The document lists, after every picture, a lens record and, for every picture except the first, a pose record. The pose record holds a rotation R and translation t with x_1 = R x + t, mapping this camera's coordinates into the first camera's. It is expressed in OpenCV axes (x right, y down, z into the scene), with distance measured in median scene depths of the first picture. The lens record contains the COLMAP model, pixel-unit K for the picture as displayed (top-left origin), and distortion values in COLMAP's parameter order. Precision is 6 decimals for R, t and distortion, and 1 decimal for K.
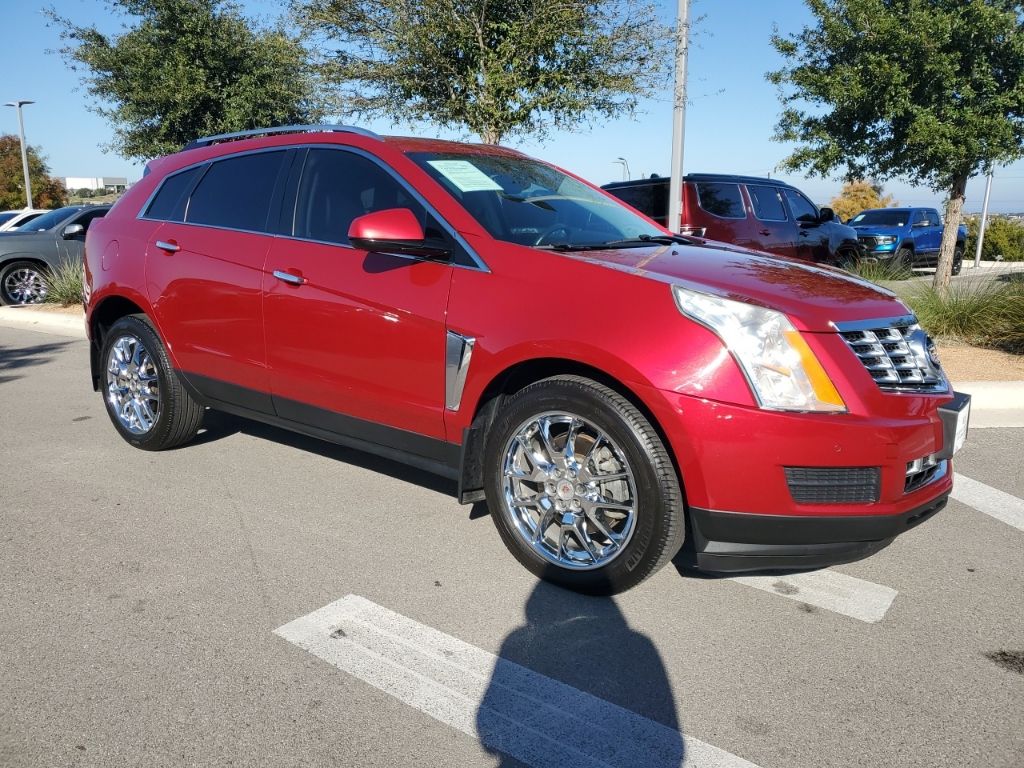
lens RADIAL K [[805.0, 0, 512.0], [0, 805.0, 384.0], [0, 0, 1]] dist [0.007331, 0.018837]
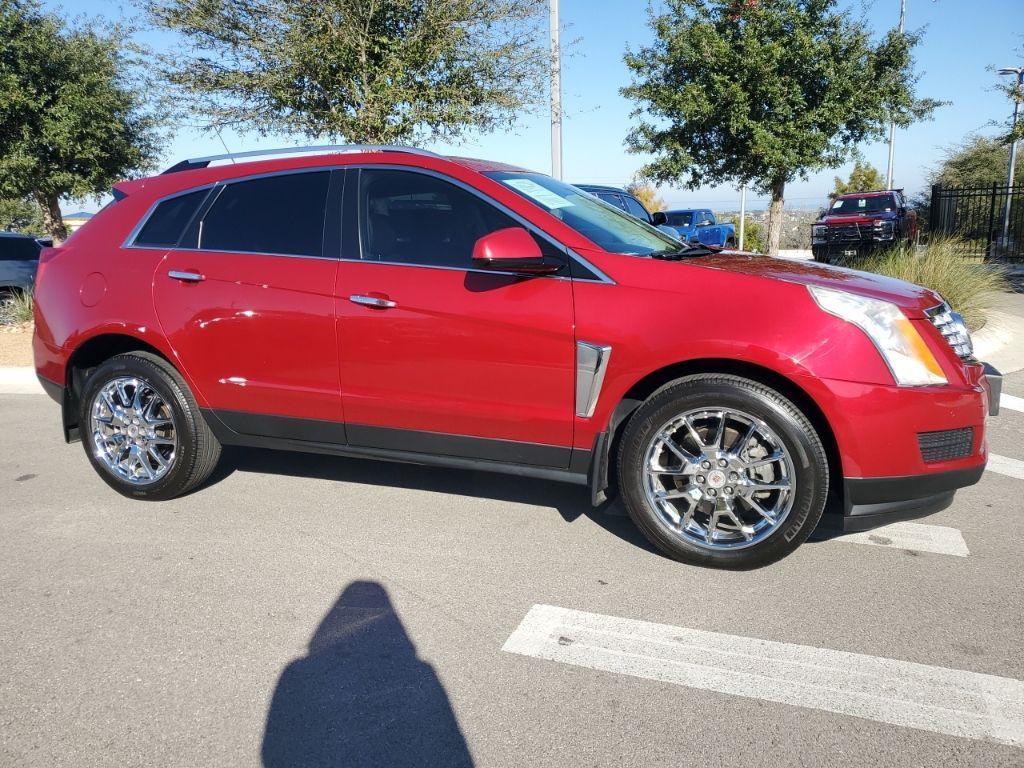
lens RADIAL K [[801.6, 0, 518.2], [0, 801.6, 381.6], [0, 0, 1]] dist [0.025923, -0.000399]
pose [[0.957106, -0.087345, 0.276259, -0.291615], [0.090661, 0.995881, 0.000769, -0.014679], [-0.275188, 0.024310, 0.961083, 0.010817]]
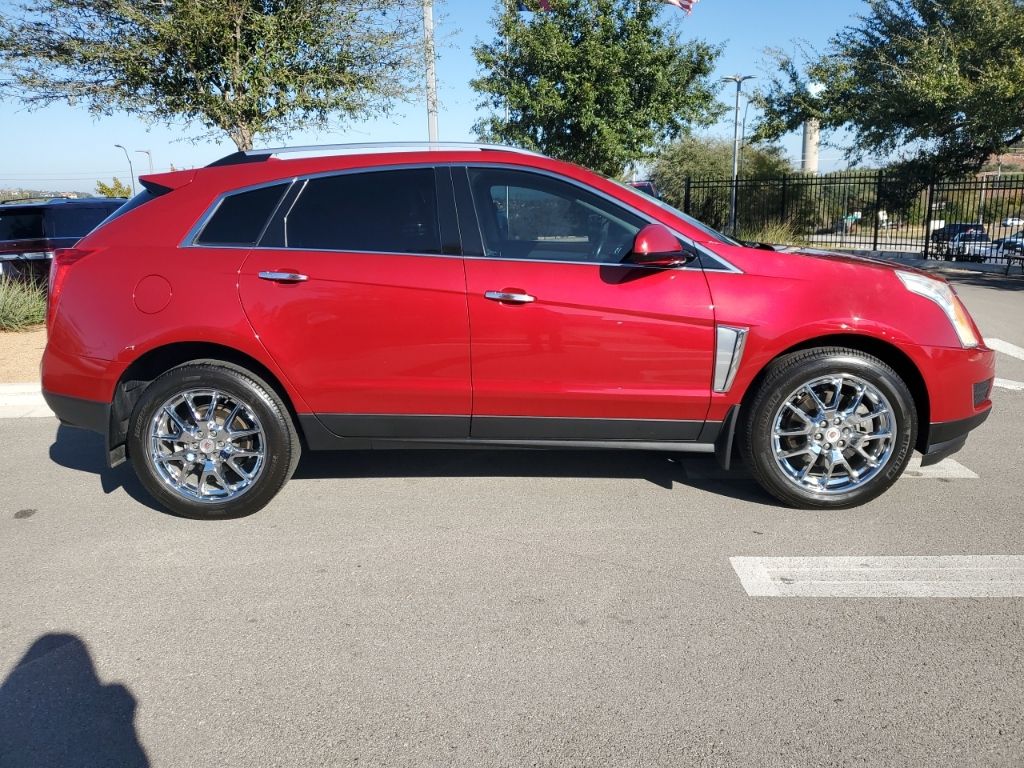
lens RADIAL K [[805.0, 0, 512.0], [0, 805.0, 384.0], [0, 0, 1]] dist [0.007331, 0.018837]
pose [[0.810557, -0.156670, 0.564315, -0.654545], [0.148495, 0.987046, 0.060741, -0.063499], [-0.566521, 0.034564, 0.823322, 0.126876]]
